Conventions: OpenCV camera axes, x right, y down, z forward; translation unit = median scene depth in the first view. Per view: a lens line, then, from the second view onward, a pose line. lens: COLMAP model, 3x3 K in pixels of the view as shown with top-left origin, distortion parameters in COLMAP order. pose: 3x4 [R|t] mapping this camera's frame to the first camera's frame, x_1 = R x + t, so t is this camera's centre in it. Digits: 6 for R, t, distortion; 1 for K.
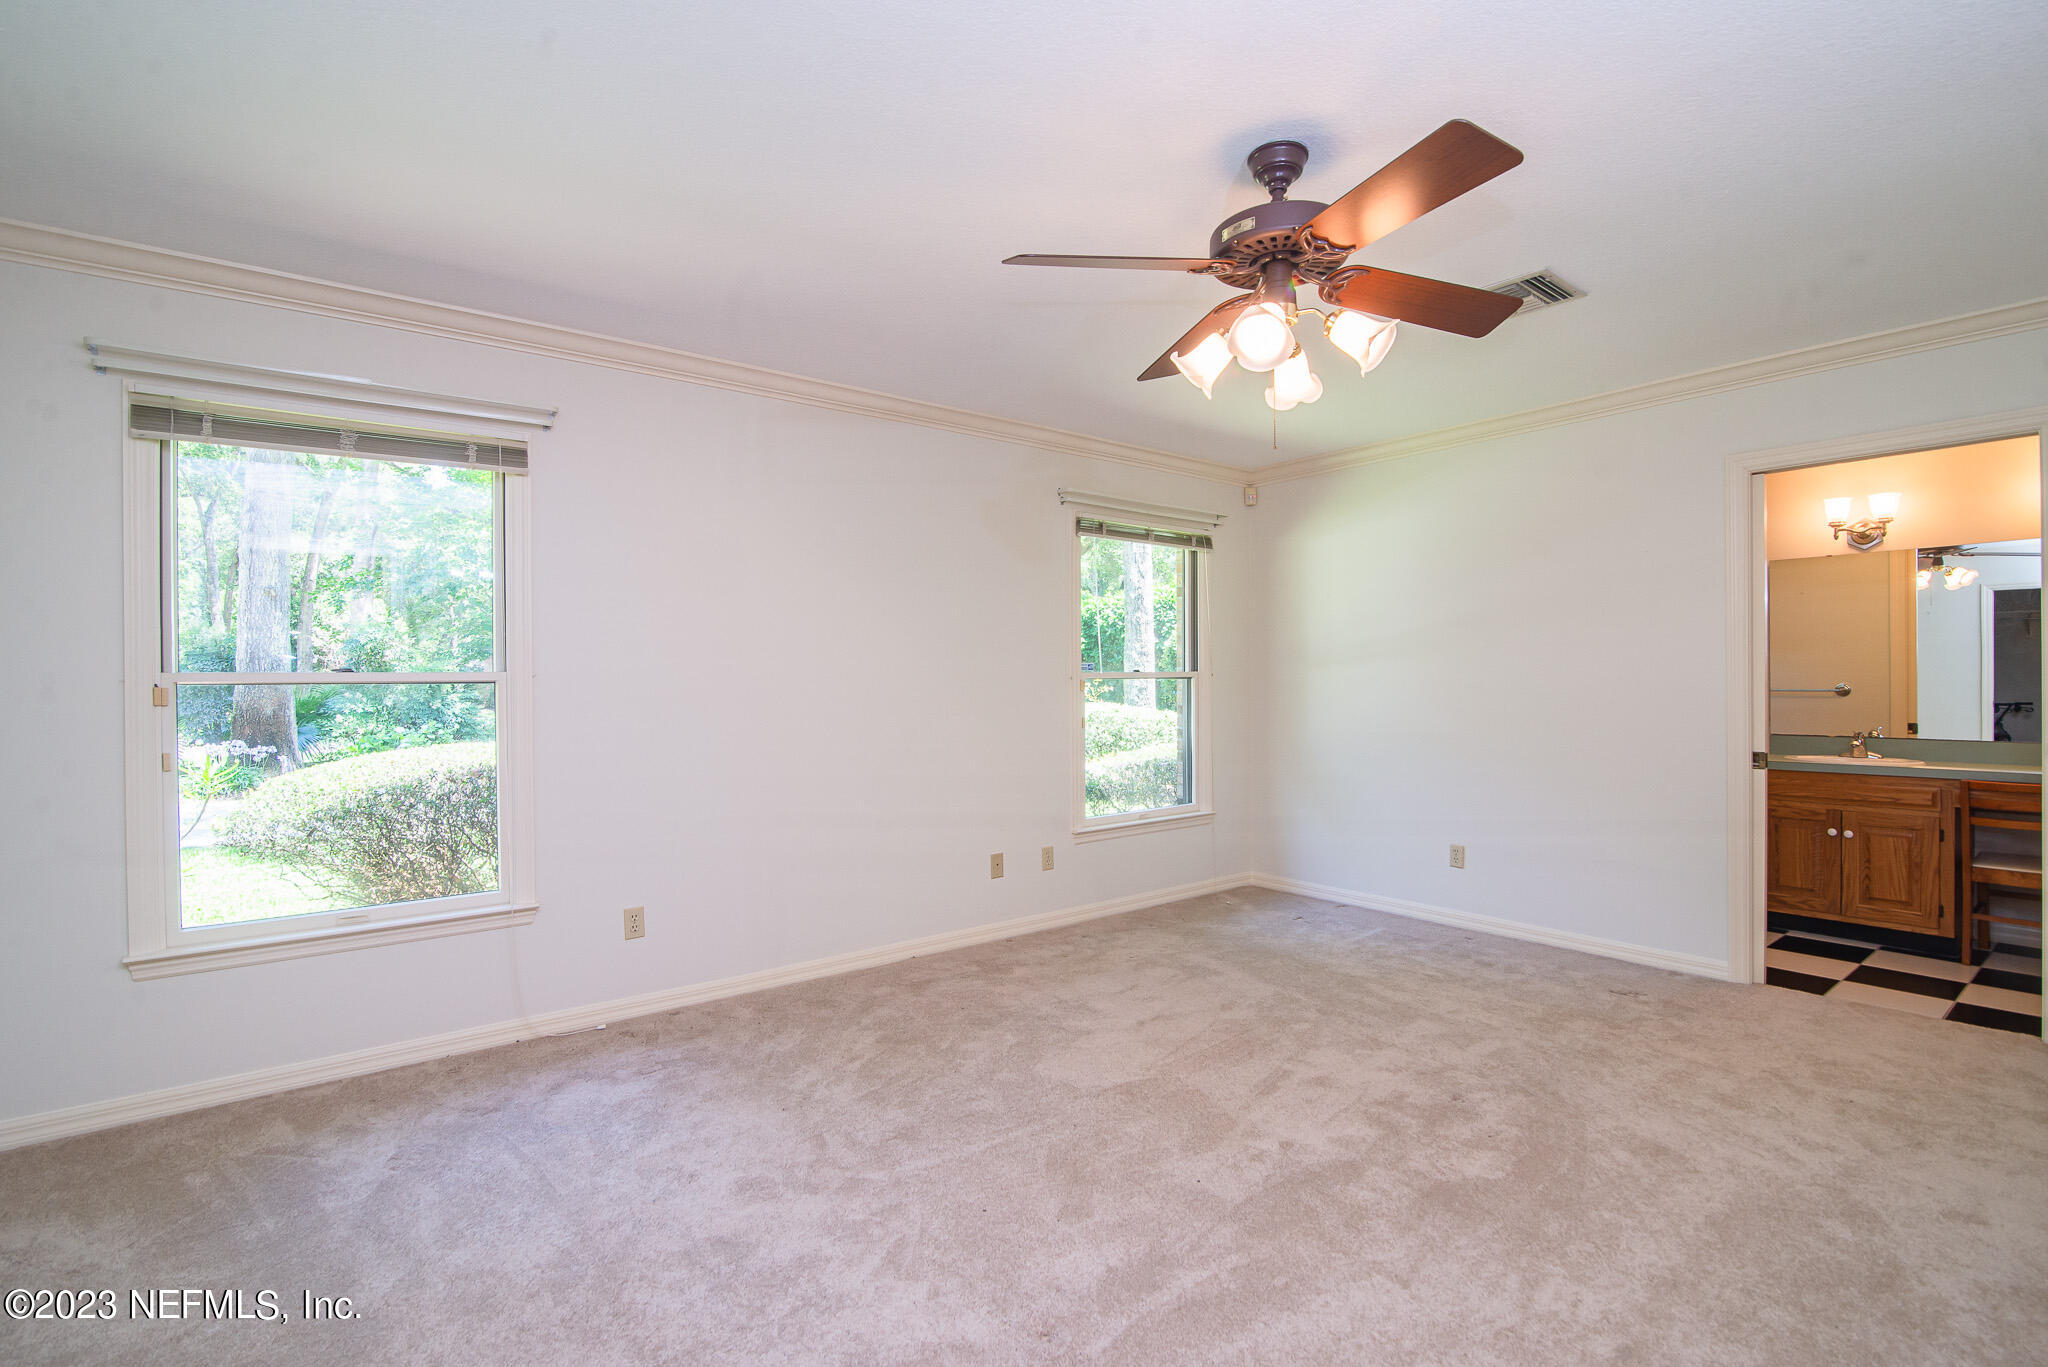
lens RADIAL K [[938.5, 0, 1020.9], [0, 938.5, 686.0], [0, 0, 1]] dist [-0.016694, 0.000186]
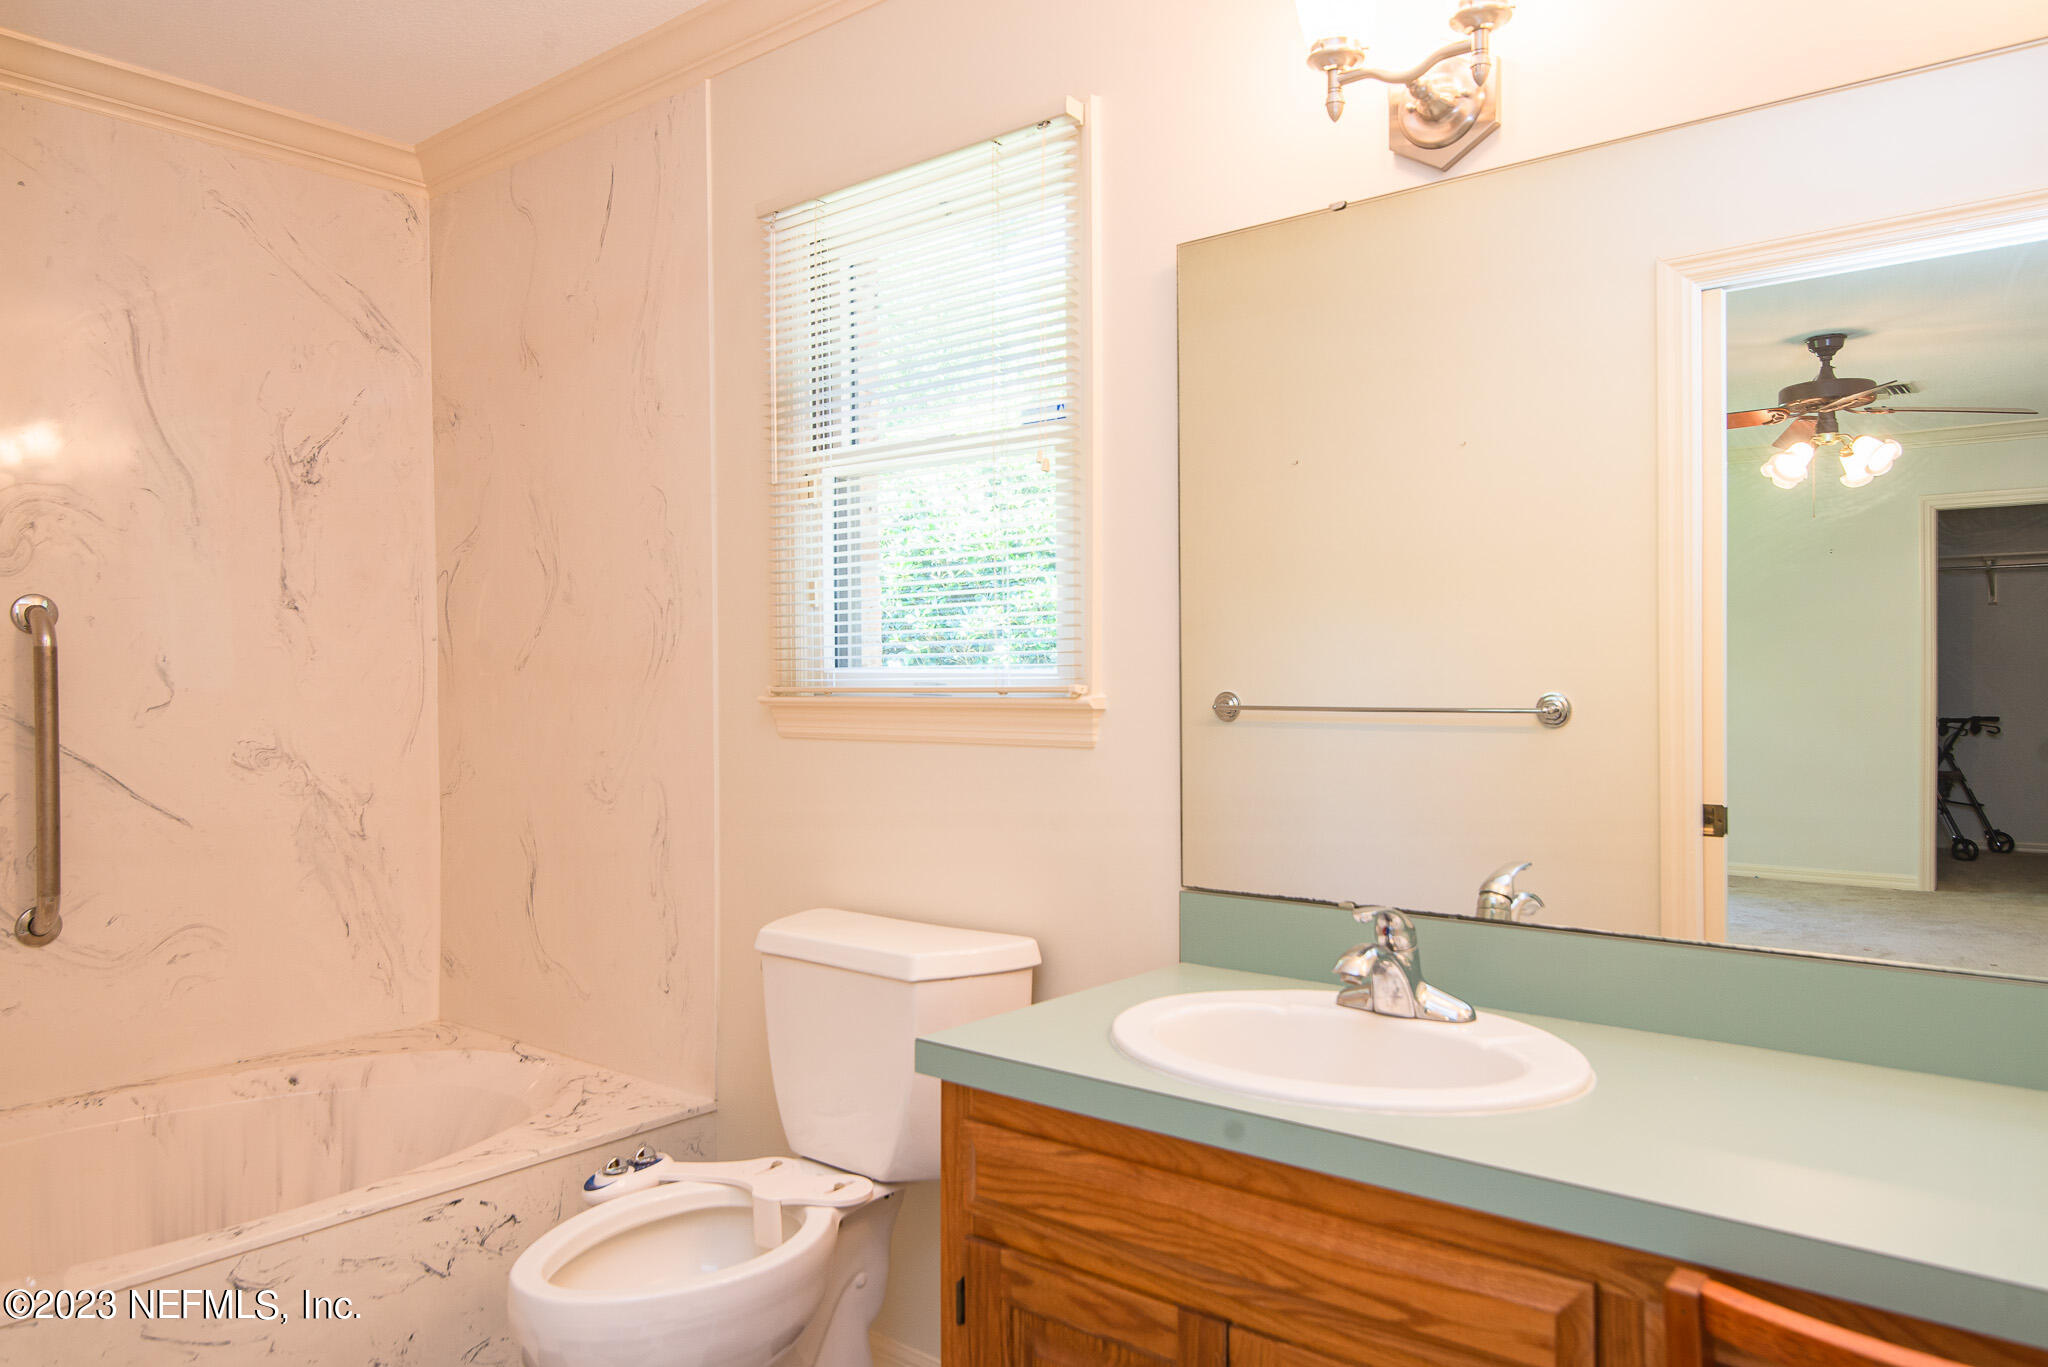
lens RADIAL K [[1396.0, 0, 1024.0], [0, 1396.0, 683.5], [0, 0, 1]] dist [0.002029, 0.001016]
pose [[0.974647, -0.002281, 0.223735, 0.335259], [0.002257, 0.999997, 0.000361, -0.003664], [-0.223735, 0.000153, 0.974650, 0.307282]]
